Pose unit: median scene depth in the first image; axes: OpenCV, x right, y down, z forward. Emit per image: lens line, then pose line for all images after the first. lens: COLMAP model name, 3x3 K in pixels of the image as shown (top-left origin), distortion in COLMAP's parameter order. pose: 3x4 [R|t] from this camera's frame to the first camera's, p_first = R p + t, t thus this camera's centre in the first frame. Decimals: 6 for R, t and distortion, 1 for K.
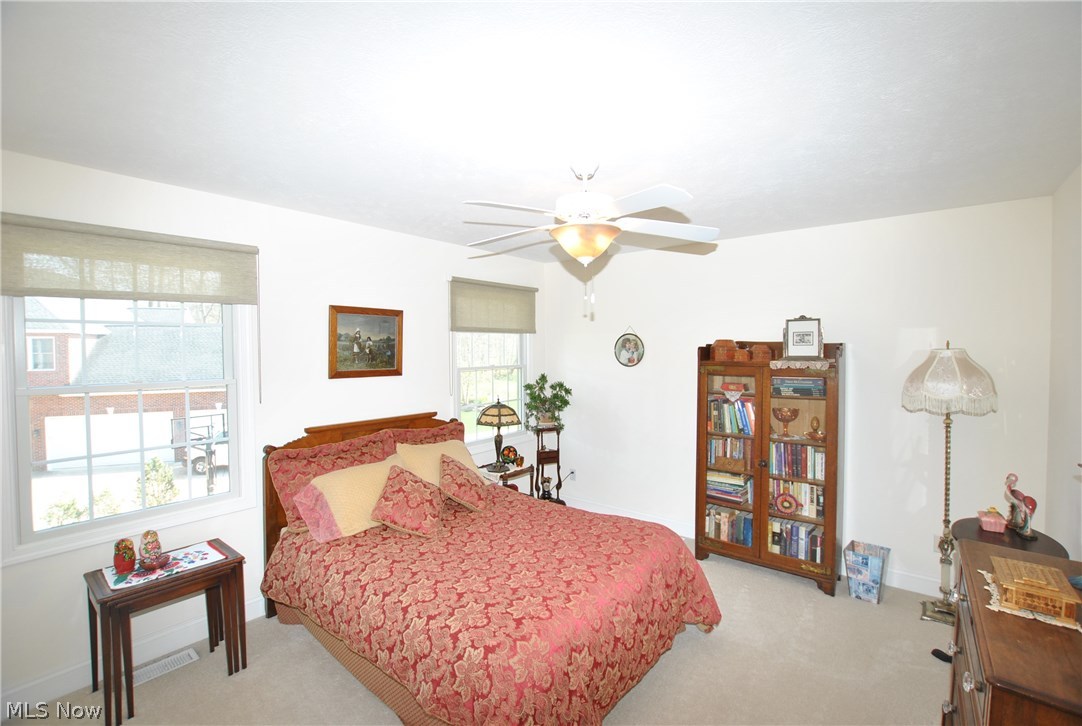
lens RADIAL K [[476.8, 0, 554.3], [0, 476.8, 359.7], [0, 0, 1]] dist [-0.016267, 0.000258]
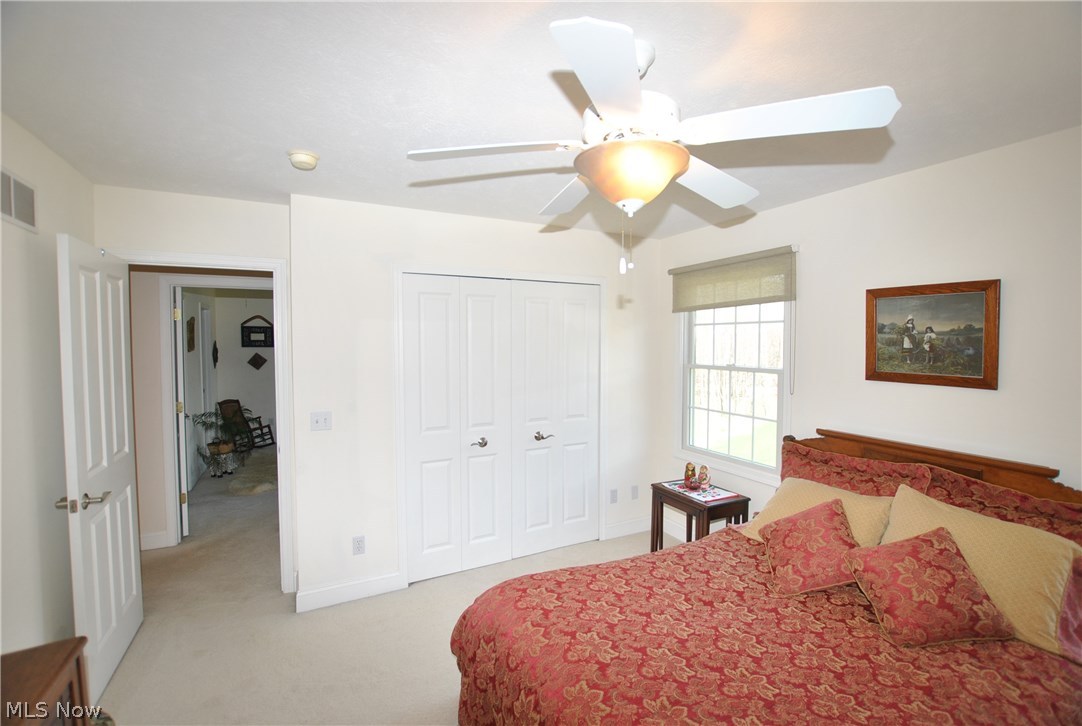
lens RADIAL K [[476.8, 0, 554.3], [0, 476.8, 359.7], [0, 0, 1]] dist [-0.016267, 0.000258]
pose [[-0.386295, 0.042585, -0.921392, 0.482186], [-0.022753, 0.998190, 0.055674, -0.027208], [0.922095, 0.042471, -0.384627, 0.805845]]
